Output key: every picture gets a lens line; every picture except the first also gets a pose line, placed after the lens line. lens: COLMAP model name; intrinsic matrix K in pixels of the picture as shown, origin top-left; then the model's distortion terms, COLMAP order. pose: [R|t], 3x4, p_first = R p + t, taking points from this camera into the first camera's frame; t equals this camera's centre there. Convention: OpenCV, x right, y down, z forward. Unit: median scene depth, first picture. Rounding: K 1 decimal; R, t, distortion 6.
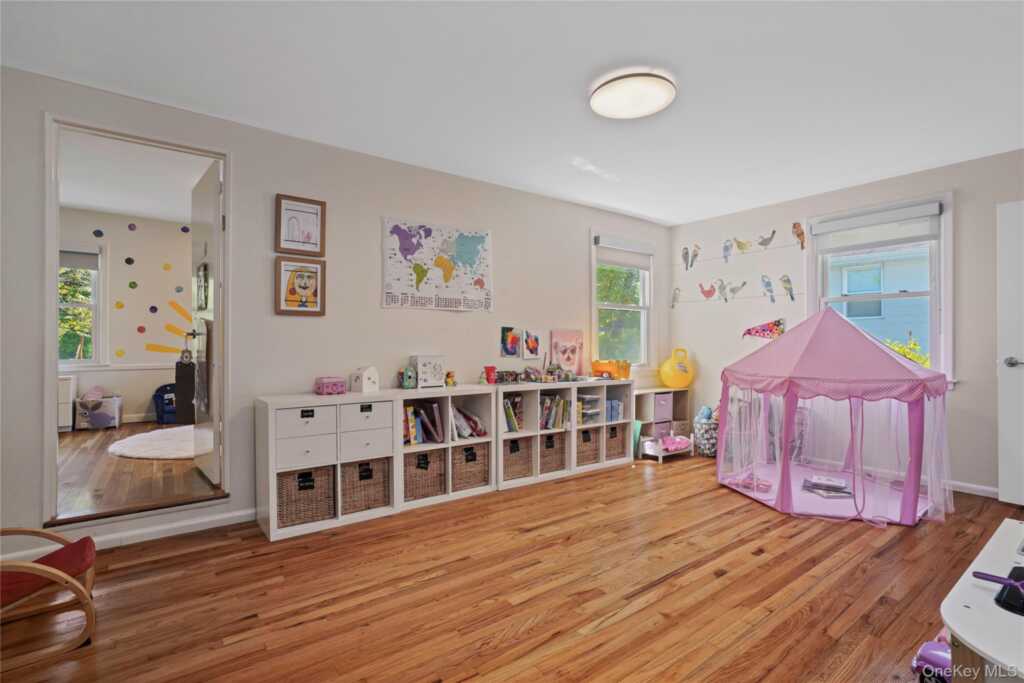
lens RADIAL K [[474.1, 0, 521.8], [0, 474.1, 343.6], [0, 0, 1]] dist [-0.038819, 0.009145]
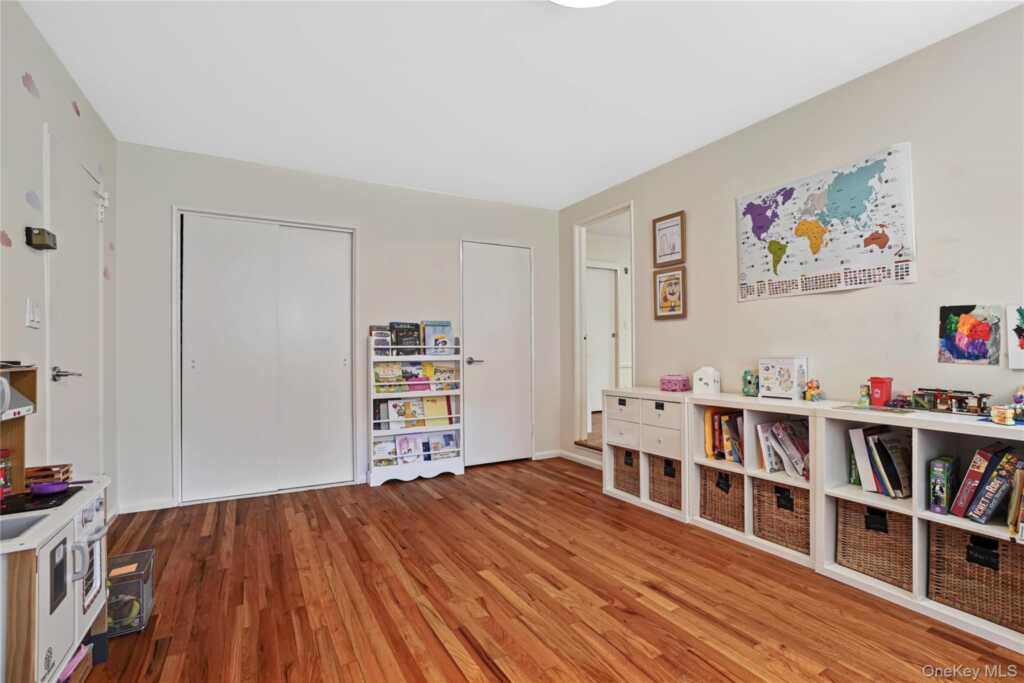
lens RADIAL K [[474.1, 0, 522.5], [0, 474.1, 342.3], [0, 0, 1]] dist [-0.038819, 0.009145]
pose [[-0.108628, -0.011420, -0.994017, 0.650311], [0.017451, 0.999758, -0.013393, 0.004536], [0.993929, -0.018801, -0.108403, 0.717922]]
